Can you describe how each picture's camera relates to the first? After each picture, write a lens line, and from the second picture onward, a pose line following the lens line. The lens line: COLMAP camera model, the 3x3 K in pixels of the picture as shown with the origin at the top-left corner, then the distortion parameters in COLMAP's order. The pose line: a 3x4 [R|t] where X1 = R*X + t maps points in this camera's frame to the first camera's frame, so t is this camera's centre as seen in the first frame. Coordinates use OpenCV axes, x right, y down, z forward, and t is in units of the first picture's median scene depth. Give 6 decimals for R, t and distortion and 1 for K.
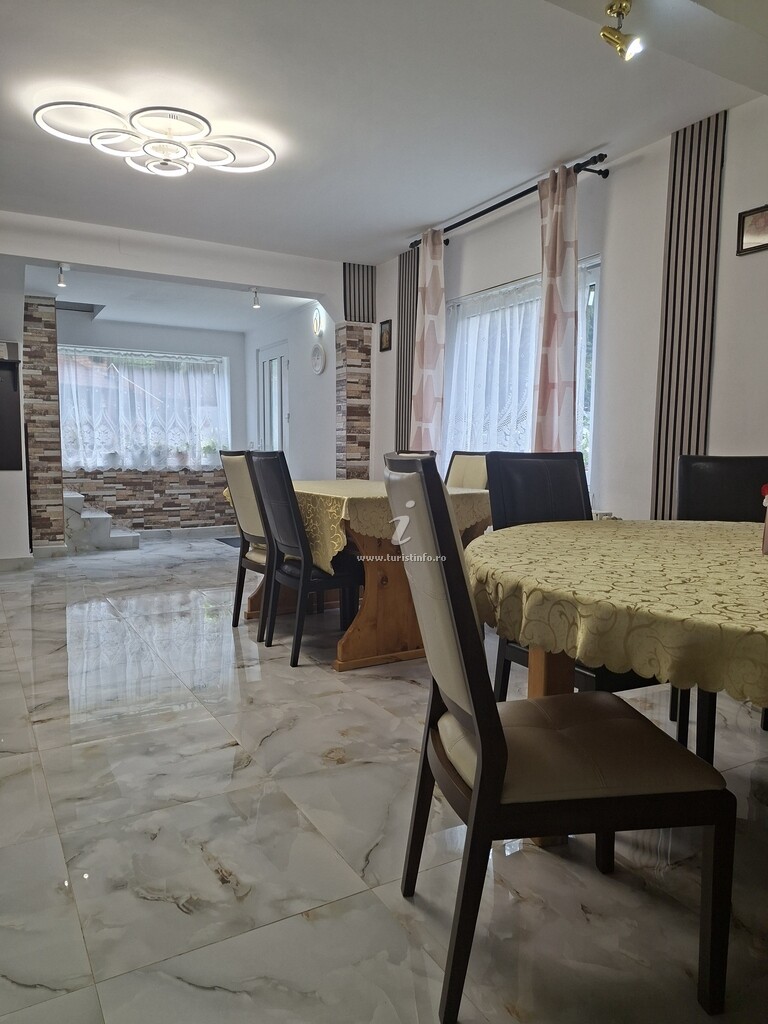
lens RADIAL K [[713.3, 0, 369.3], [0, 713.3, 525.9], [0, 0, 1]] dist [0.073862, -0.091753]
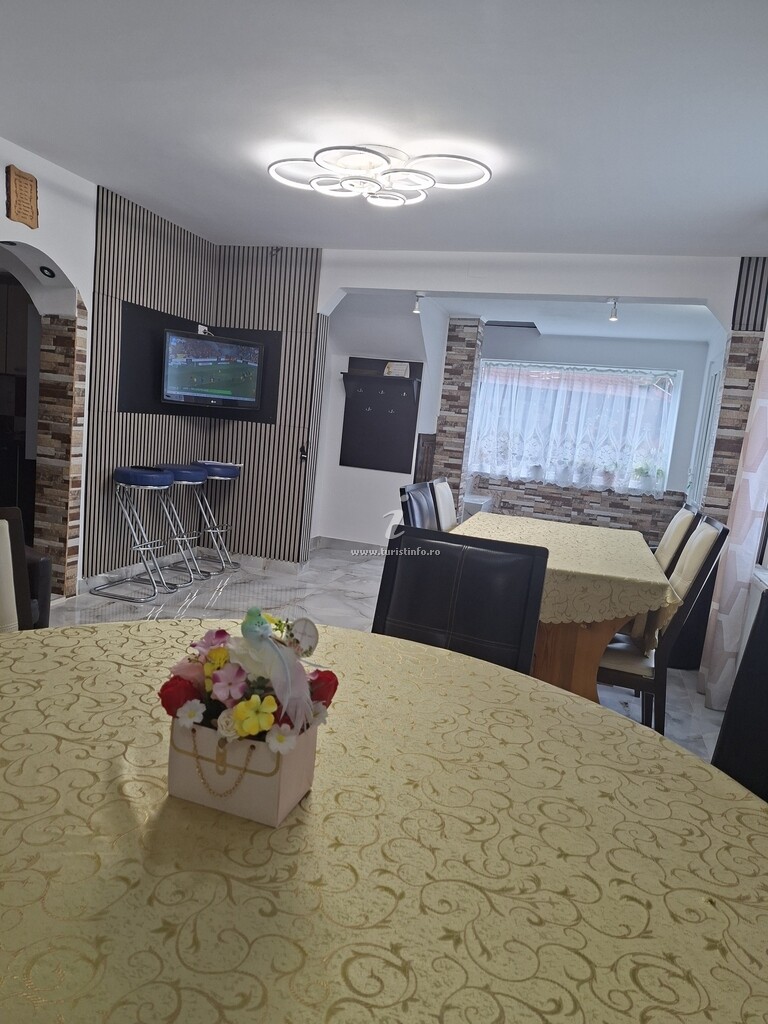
lens RADIAL K [[713.3, 0, 369.3], [0, 713.3, 525.9], [0, 0, 1]] dist [0.073862, -0.091753]
pose [[0.673552, 0.163816, -0.720758, 0.277110], [-0.166691, 0.983675, 0.067798, -0.057273], [0.720098, 0.074478, 0.689864, 0.168070]]
